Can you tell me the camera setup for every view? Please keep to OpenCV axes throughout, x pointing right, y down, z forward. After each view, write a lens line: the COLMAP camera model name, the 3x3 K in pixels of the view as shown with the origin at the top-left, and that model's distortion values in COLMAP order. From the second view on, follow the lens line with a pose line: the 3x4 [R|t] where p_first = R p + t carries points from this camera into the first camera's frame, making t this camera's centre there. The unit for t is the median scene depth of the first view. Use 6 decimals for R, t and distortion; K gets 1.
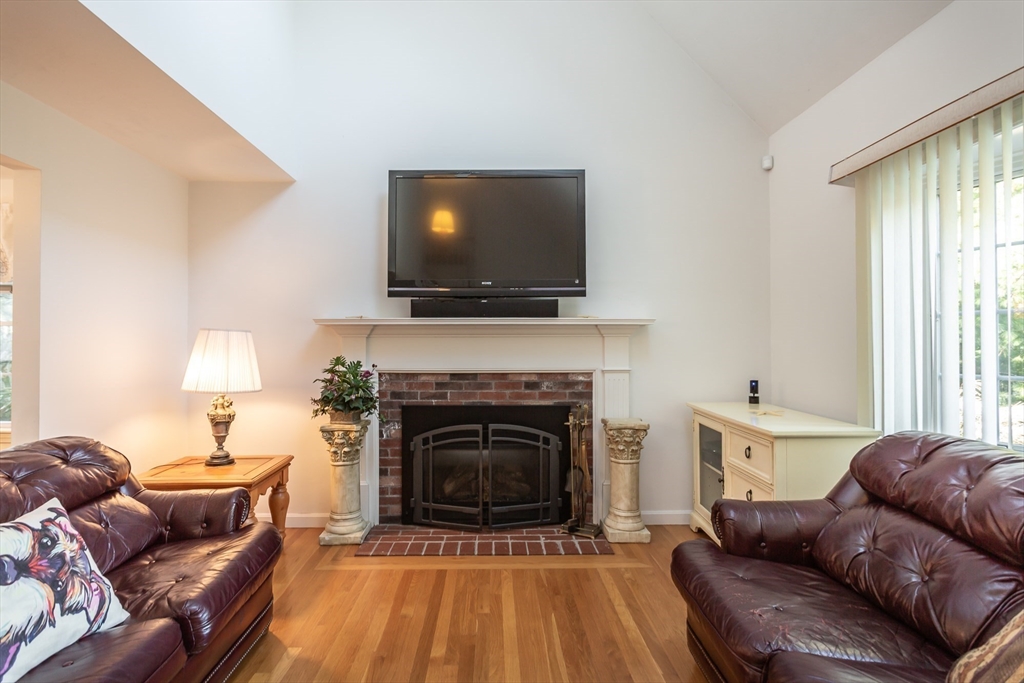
lens RADIAL K [[515.8, 0, 502.8], [0, 515.8, 340.3], [0, 0, 1]] dist [-0.020492, 0.005966]
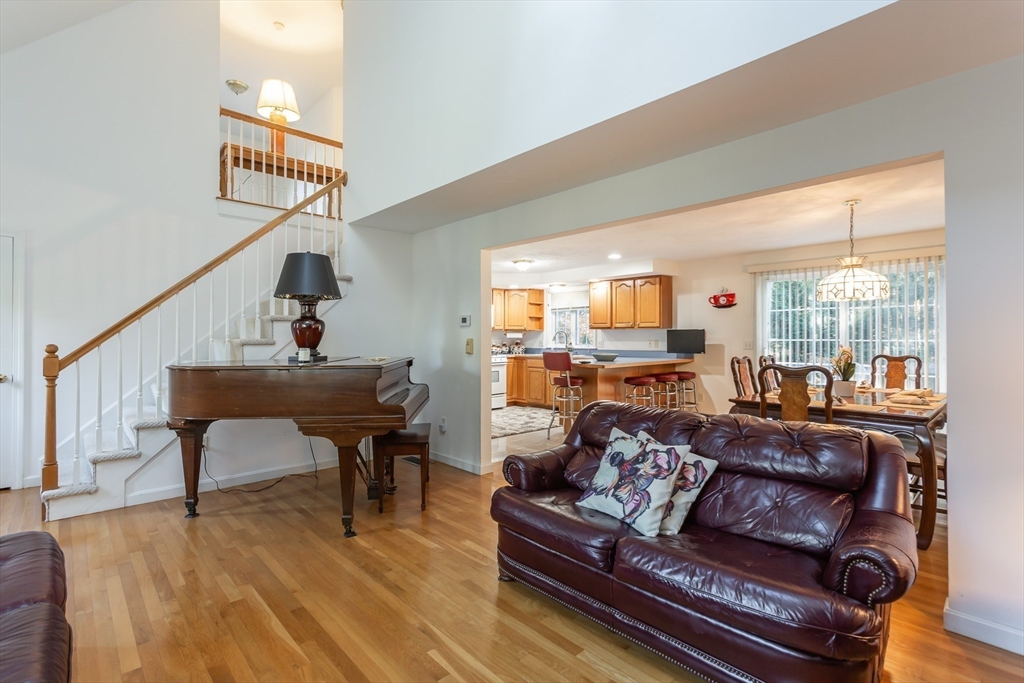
lens RADIAL K [[488.0, 0, 518.5], [0, 488.0, 332.3], [0, 0, 1]] dist [-0.001396, 0.001541]
pose [[-0.740647, -0.008456, -0.671841, 0.198559], [0.008286, 0.999730, -0.021717, 0.008365], [0.671844, -0.021652, -0.740377, 0.834368]]
